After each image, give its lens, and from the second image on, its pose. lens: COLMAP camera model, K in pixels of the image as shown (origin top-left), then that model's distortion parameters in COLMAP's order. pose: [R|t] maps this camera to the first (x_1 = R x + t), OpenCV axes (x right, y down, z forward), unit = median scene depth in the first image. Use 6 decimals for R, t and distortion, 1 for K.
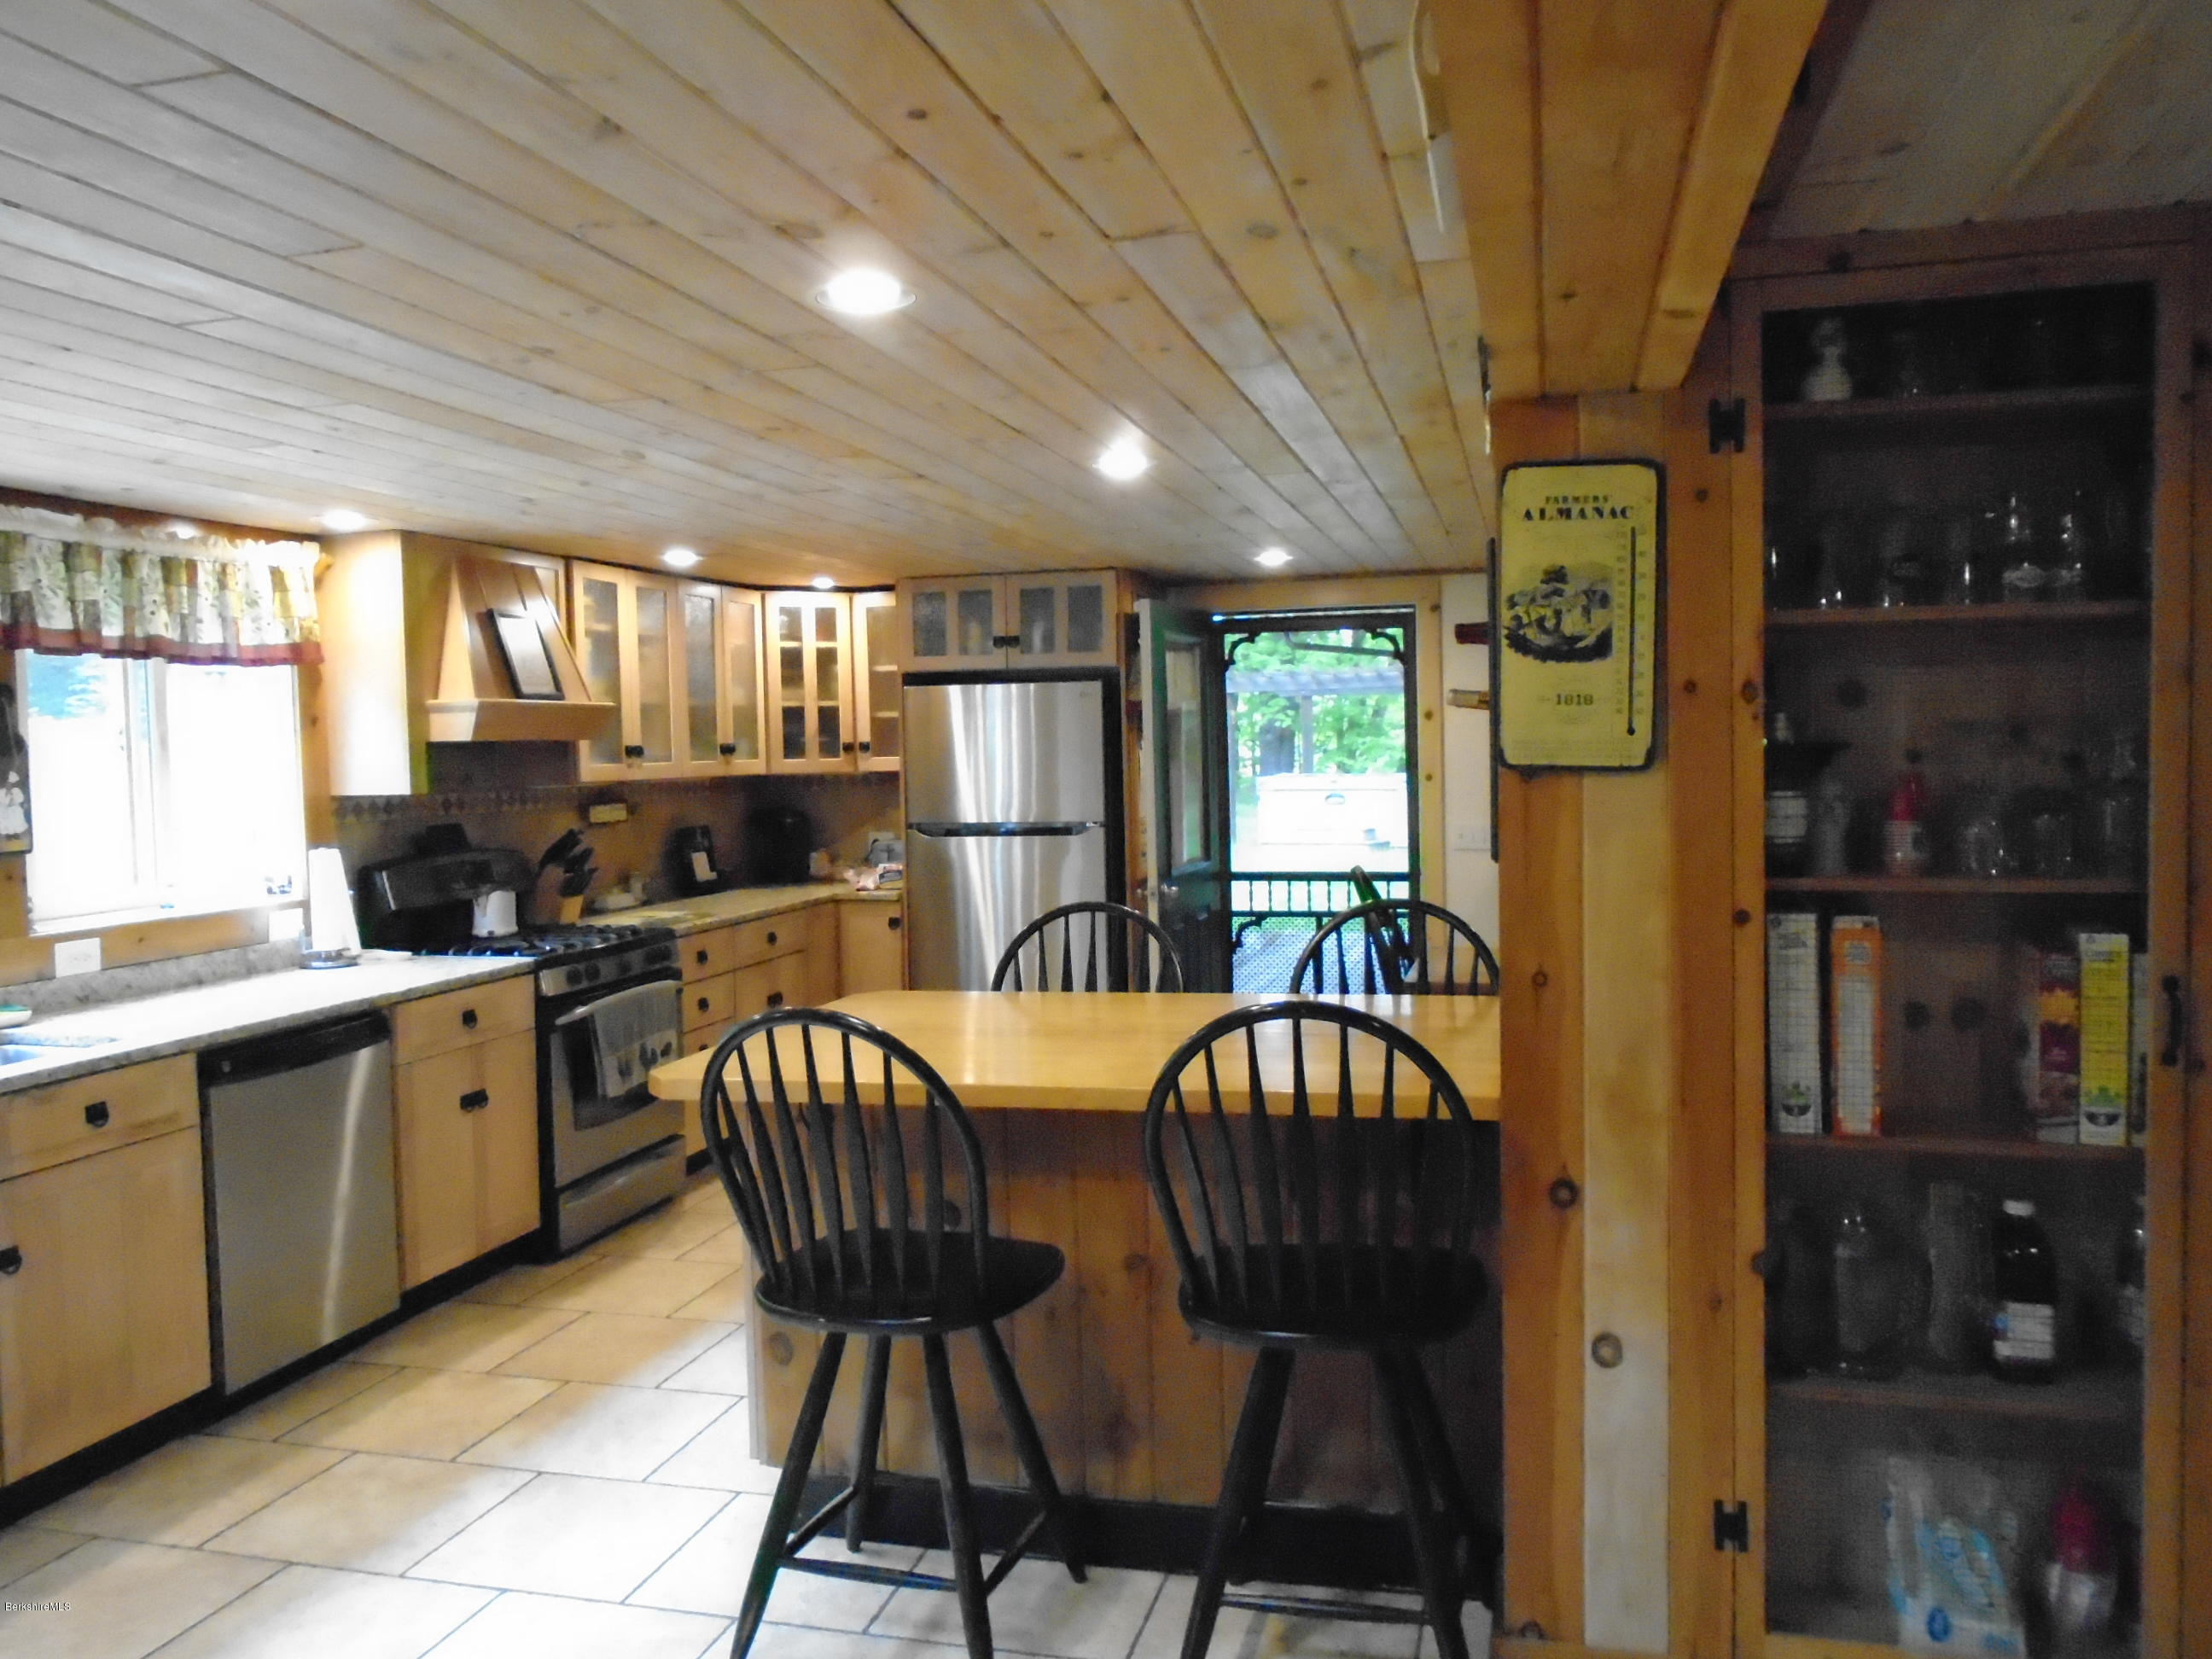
lens RADIAL K [[1694.8, 0, 1107.3], [0, 1694.8, 806.7], [0, 0, 1]] dist [-0.019220, 0.014318]
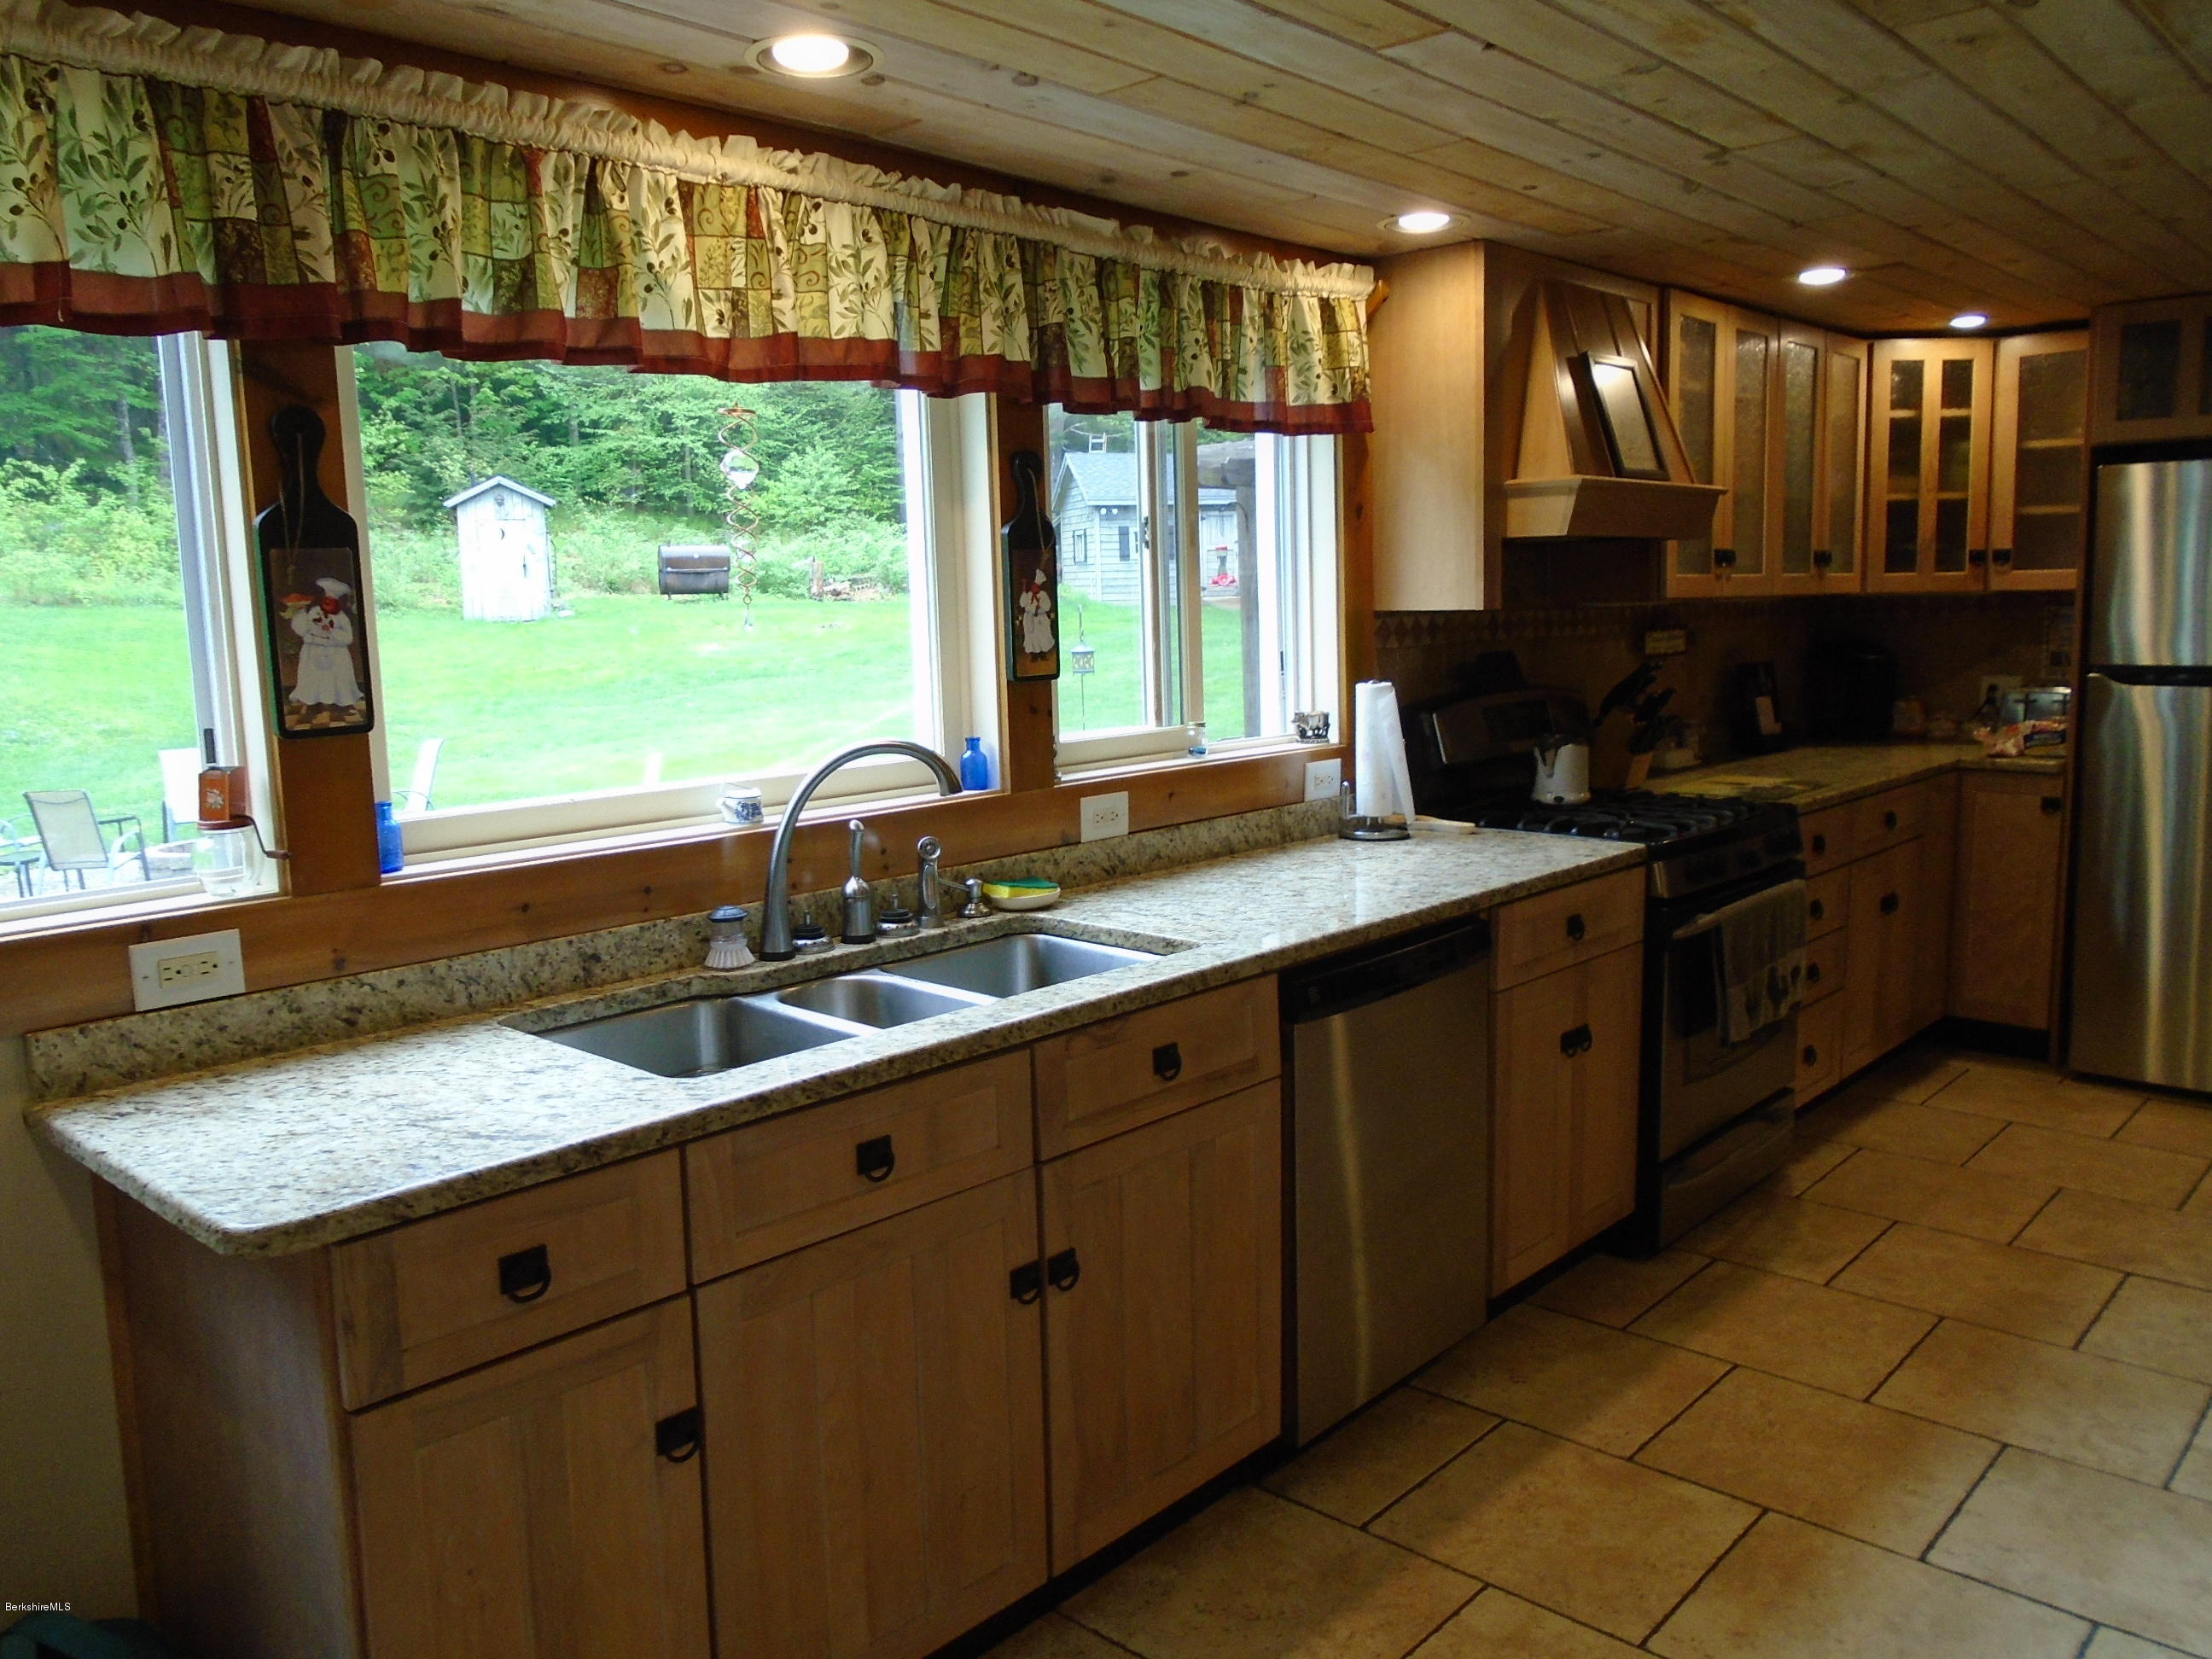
lens RADIAL K [[1694.8, 0, 1097.8], [0, 1694.8, 815.0], [0, 0, 1]] dist [-0.019220, 0.014318]
pose [[0.886526, 0.062093, -0.458494, -0.177901], [-0.015428, 0.994370, 0.104834, 0.005524], [0.462422, -0.085865, 0.882493, 0.218382]]
